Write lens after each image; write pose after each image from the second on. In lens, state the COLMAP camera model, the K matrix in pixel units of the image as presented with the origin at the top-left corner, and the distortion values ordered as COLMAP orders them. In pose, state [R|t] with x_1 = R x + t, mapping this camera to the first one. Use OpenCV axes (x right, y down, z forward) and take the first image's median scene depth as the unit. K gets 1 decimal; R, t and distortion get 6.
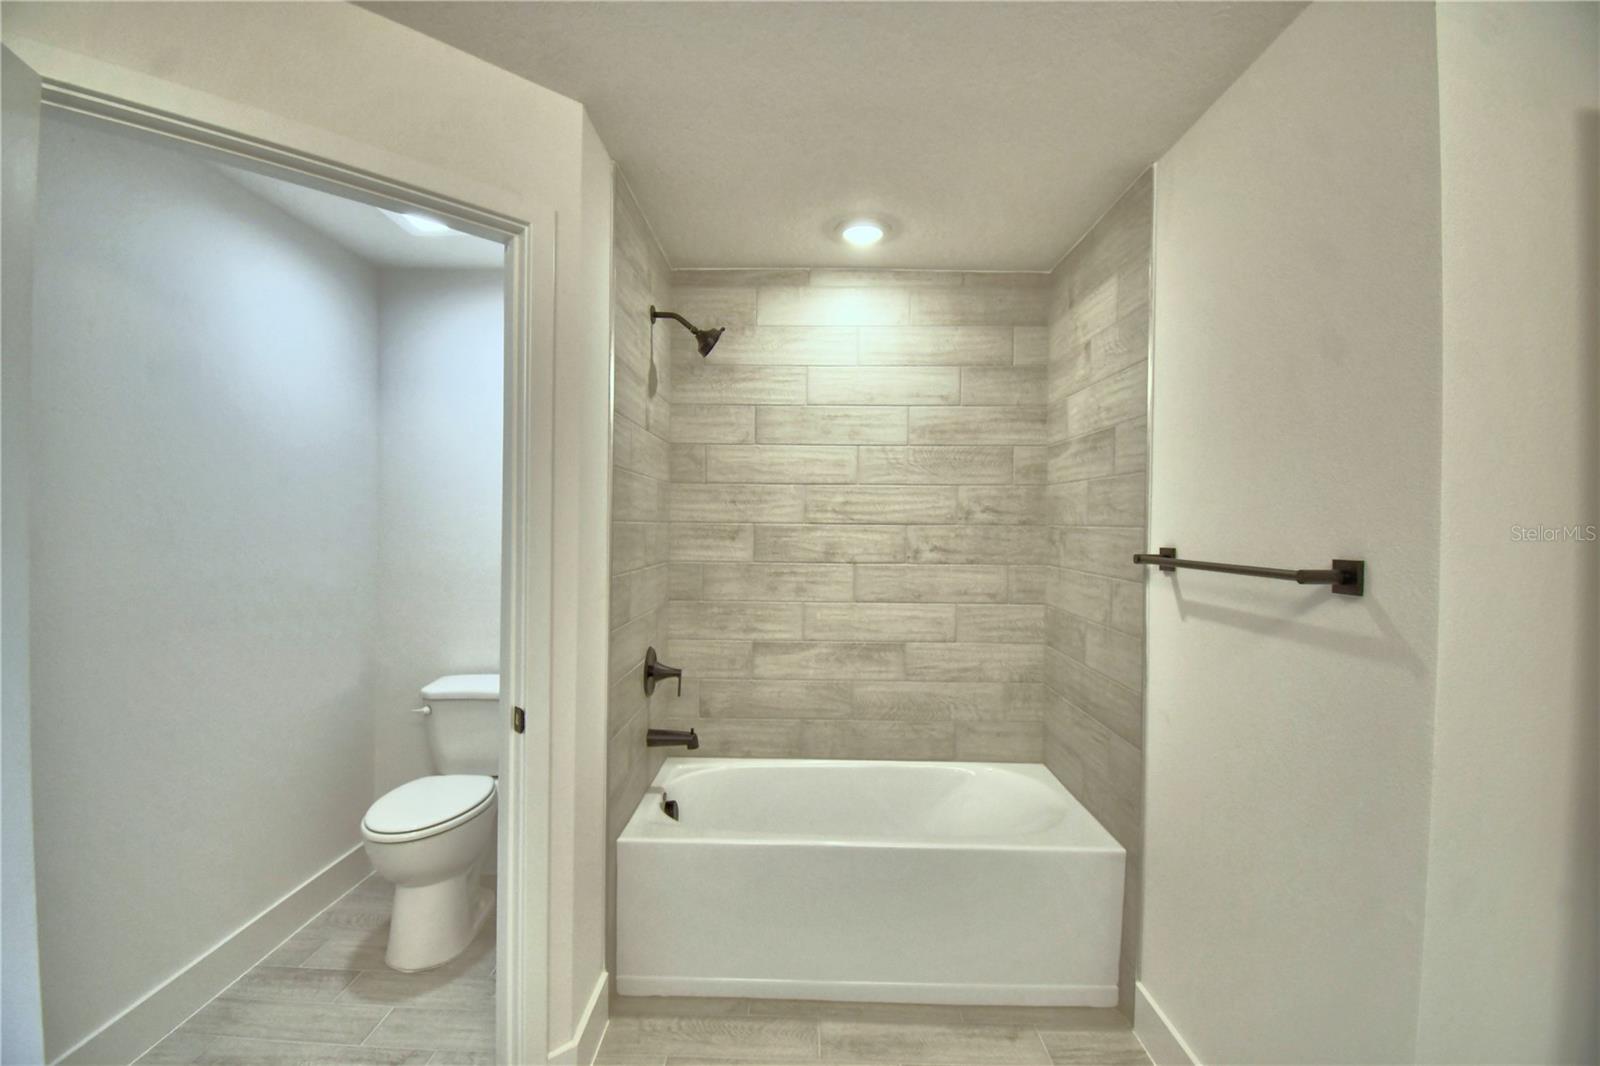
lens RADIAL K [[705.4, 0, 800.0], [0, 705.4, 533.0], [0, 0, 1]] dist [-0.001127, -0.000357]
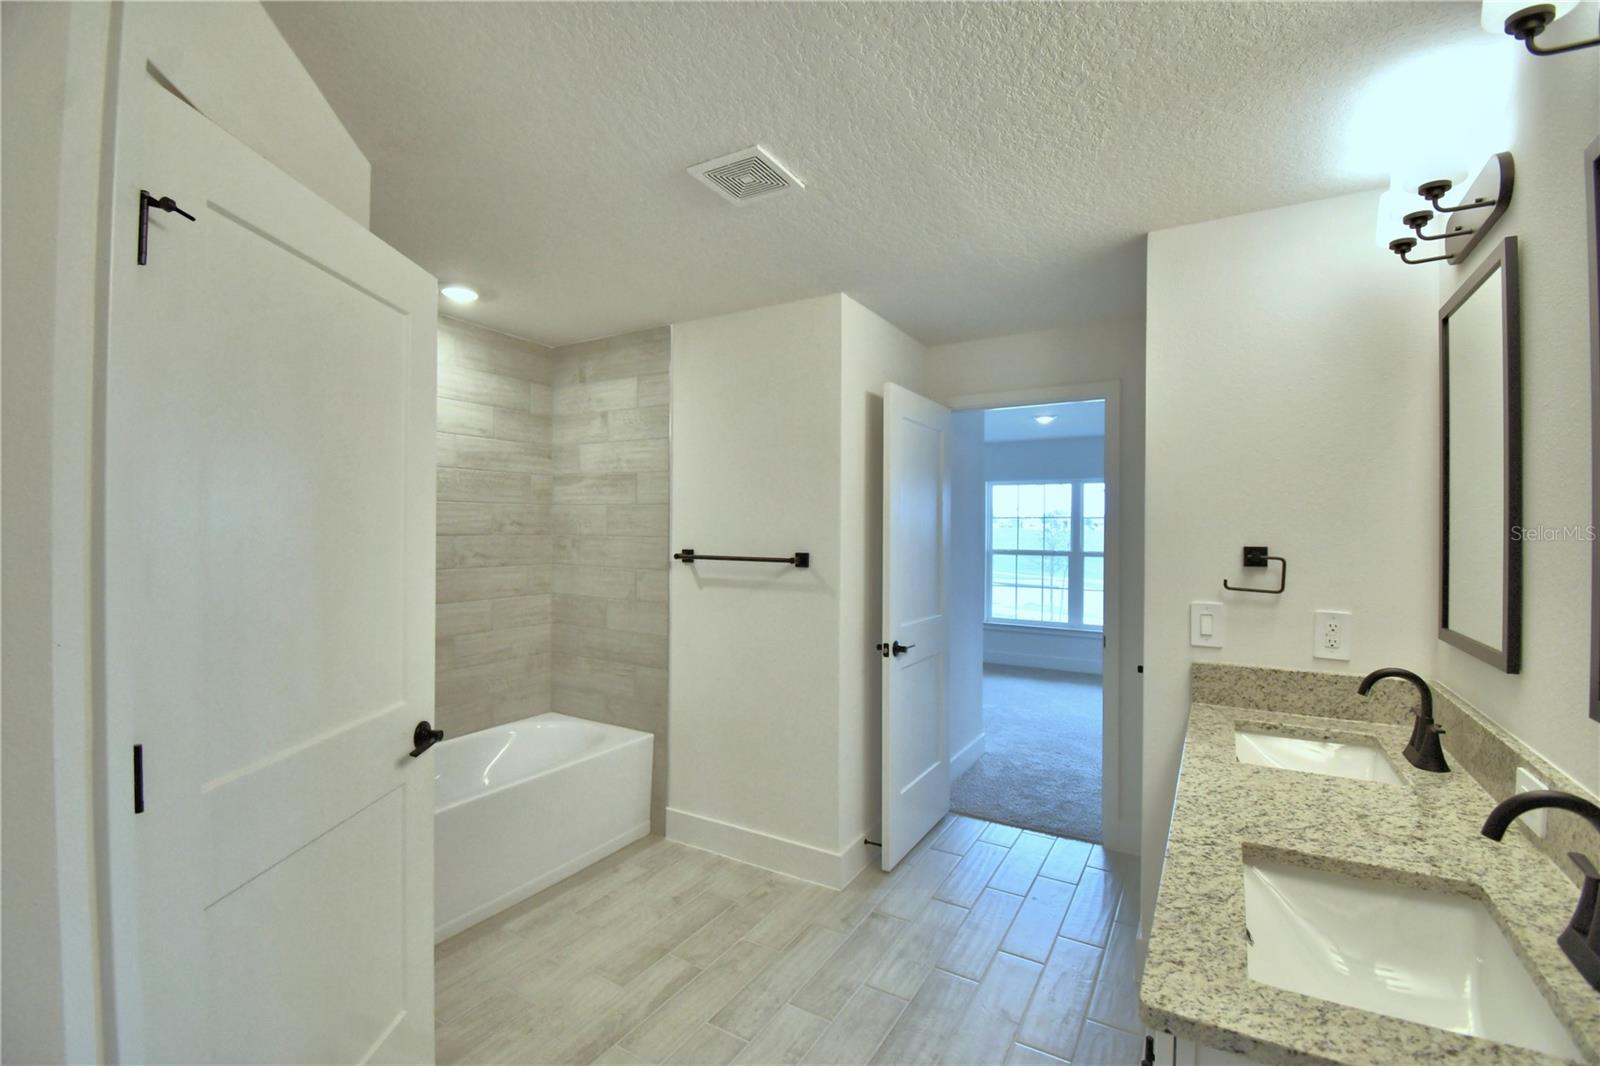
lens RADIAL K [[705.4, 0, 800.0], [0, 705.4, 533.0], [0, 0, 1]] dist [-0.001127, -0.000357]
pose [[0.488115, -0.008206, 0.872741, -0.595526], [0.006061, 0.999964, 0.006012, -0.019519], [-0.872758, 0.002355, 0.488147, -0.072583]]
